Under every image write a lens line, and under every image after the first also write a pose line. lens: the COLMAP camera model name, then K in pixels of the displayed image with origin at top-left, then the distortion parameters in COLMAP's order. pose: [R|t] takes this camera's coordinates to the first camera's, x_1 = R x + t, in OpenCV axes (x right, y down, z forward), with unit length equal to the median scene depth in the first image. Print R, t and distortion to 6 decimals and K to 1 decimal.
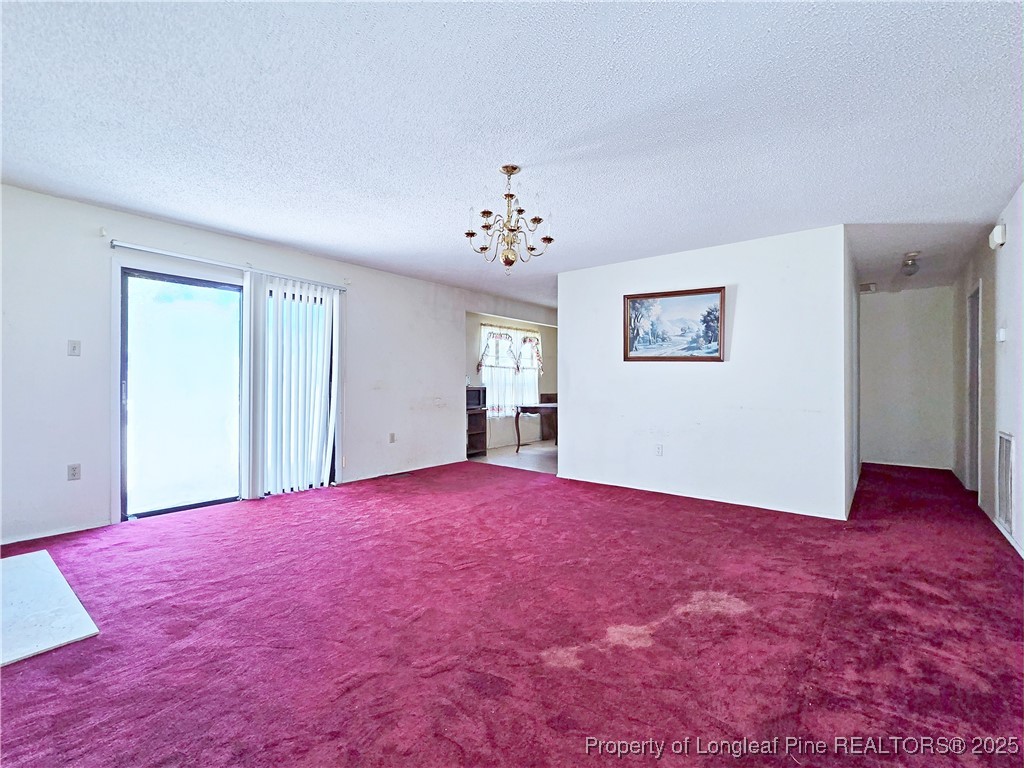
lens RADIAL K [[471.8, 0, 508.6], [0, 471.8, 382.4], [0, 0, 1]] dist [-0.006315, 0.004355]
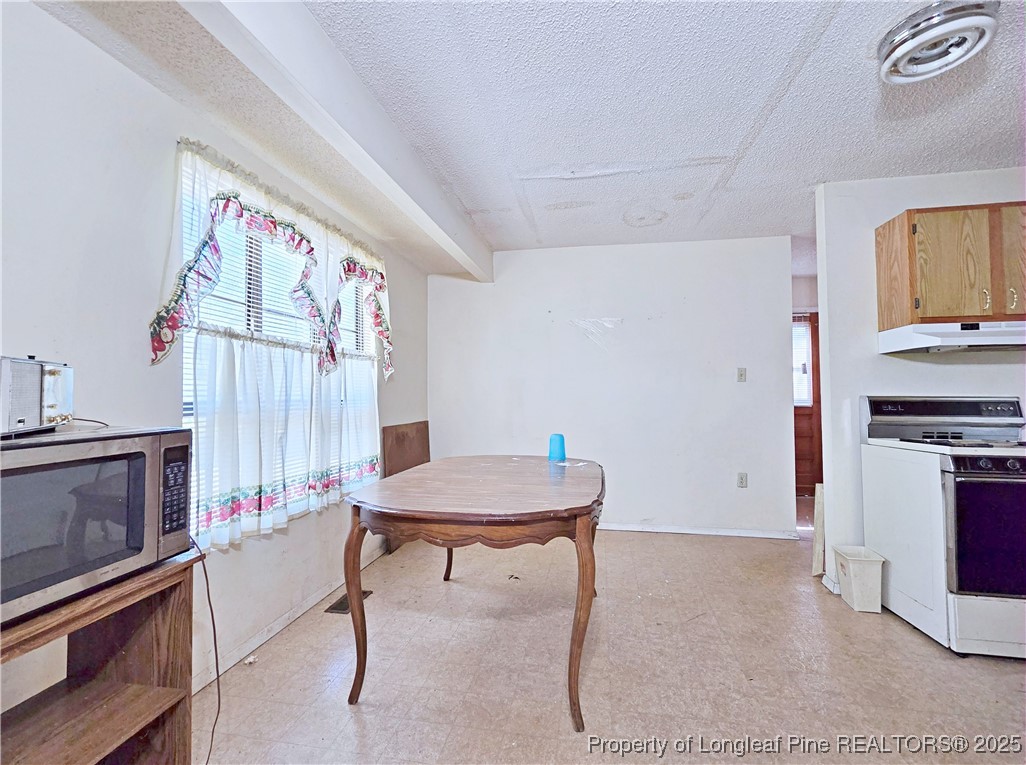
lens RADIAL K [[472.7, 0, 511.3], [0, 472.7, 378.9], [0, 0, 1]] dist [-0.006315, 0.004355]
pose [[0.877840, 0.010301, 0.478843, -0.063582], [0.002443, 0.999659, -0.025984, -0.010337], [-0.478947, 0.023979, 0.877516, 1.826321]]
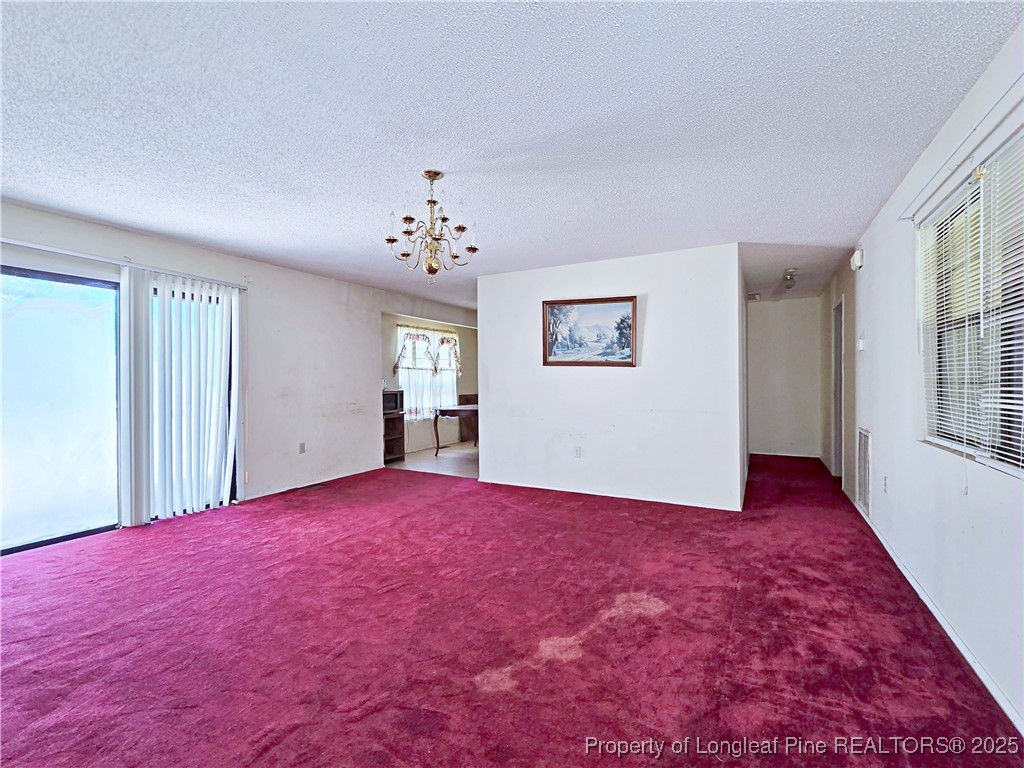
lens RADIAL K [[471.8, 0, 509.7], [0, 471.8, 381.8], [0, 0, 1]] dist [-0.006315, 0.004355]
pose [[0.983383, -0.010064, 0.181265, -0.019333], [0.008833, 0.999932, 0.007597, -0.029808], [-0.181329, -0.005870, 0.983405, 0.015853]]
